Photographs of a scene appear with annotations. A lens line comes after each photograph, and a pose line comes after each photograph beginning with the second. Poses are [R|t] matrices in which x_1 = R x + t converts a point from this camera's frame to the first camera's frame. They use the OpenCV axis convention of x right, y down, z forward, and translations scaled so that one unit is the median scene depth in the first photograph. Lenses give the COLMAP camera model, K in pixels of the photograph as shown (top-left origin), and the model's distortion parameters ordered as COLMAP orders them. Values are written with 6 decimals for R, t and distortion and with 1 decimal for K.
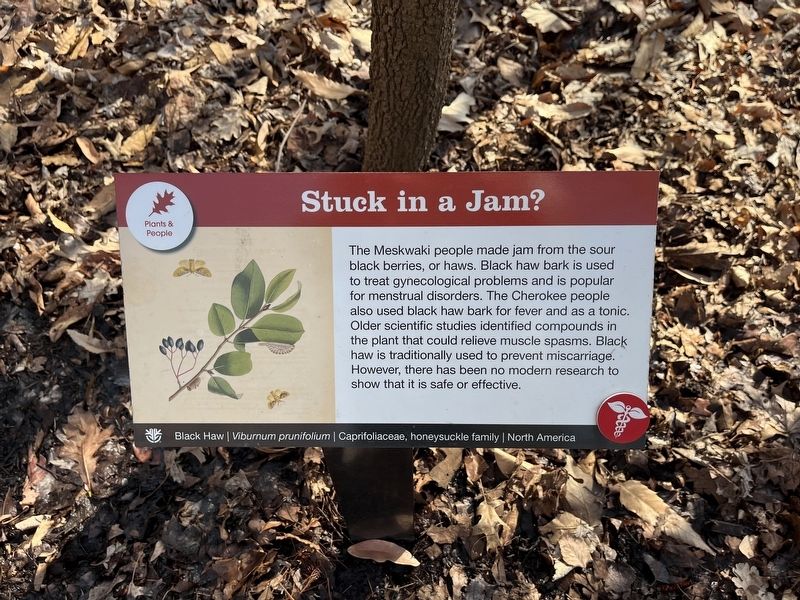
lens RADIAL K [[619.9, 0, 394.5], [0, 619.9, 299.9], [0, 0, 1]] dist [0.005058, -0.008099]
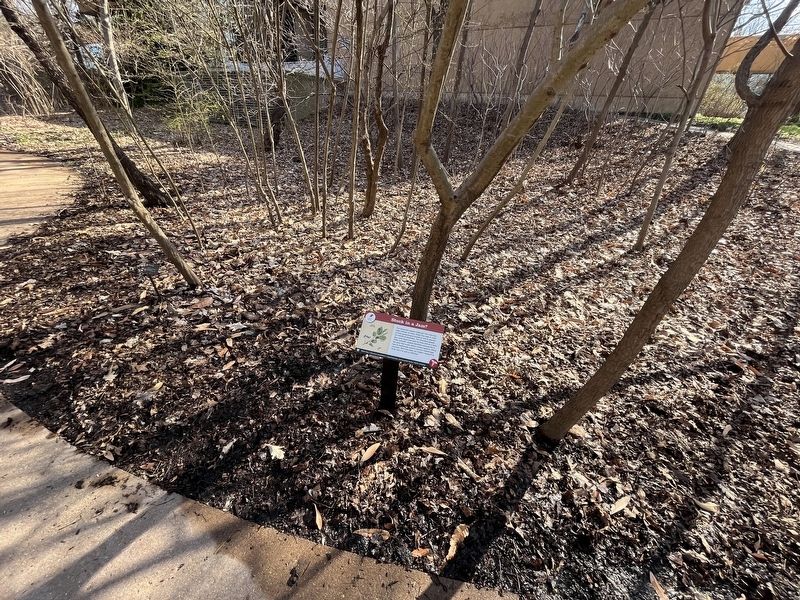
lens RADIAL K [[321.3, 0, 401.0], [0, 321.3, 300.4], [0, 0, 1]] dist [-0.000153, 0.000000]
pose [[0.968881, 0.196276, -0.150814, 0.173739], [-0.244414, 0.854923, -0.457567, 0.493463], [0.039125, 0.480190, 0.876292, -0.858765]]
